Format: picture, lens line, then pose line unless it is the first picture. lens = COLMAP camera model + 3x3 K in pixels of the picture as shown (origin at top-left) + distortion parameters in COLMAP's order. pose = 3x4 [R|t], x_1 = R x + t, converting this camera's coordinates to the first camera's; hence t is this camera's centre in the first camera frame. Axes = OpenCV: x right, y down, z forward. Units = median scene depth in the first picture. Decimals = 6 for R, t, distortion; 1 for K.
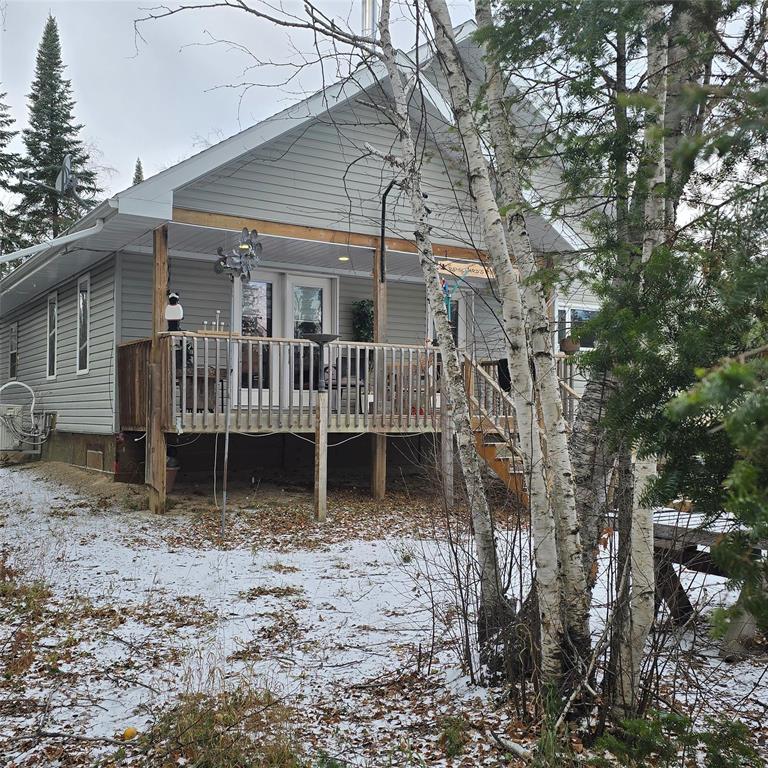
lens RADIAL K [[858.0, 0, 385.4], [0, 858.0, 382.8], [0, 0, 1]] dist [0.116975, 0.000000]
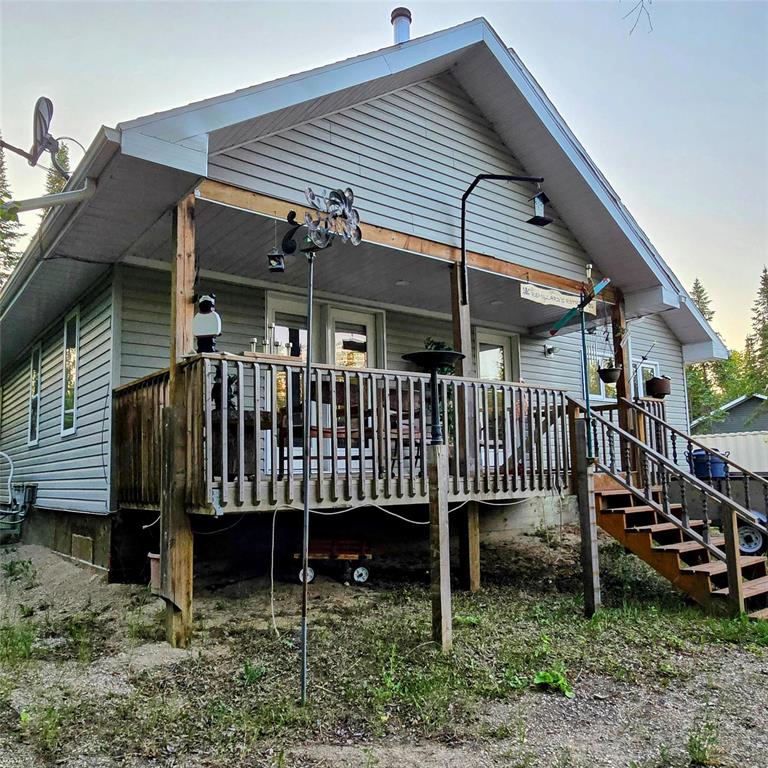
lens RADIAL K [[641.3, 0, 384.1], [0, 641.3, 396.2], [0, 0, 1]] dist [-0.005492, -0.002359]
pose [[0.994304, -0.016923, 0.105225, -0.145251], [0.025905, 0.996079, -0.084588, 0.013582], [-0.103381, 0.086832, 0.990844, 0.459757]]
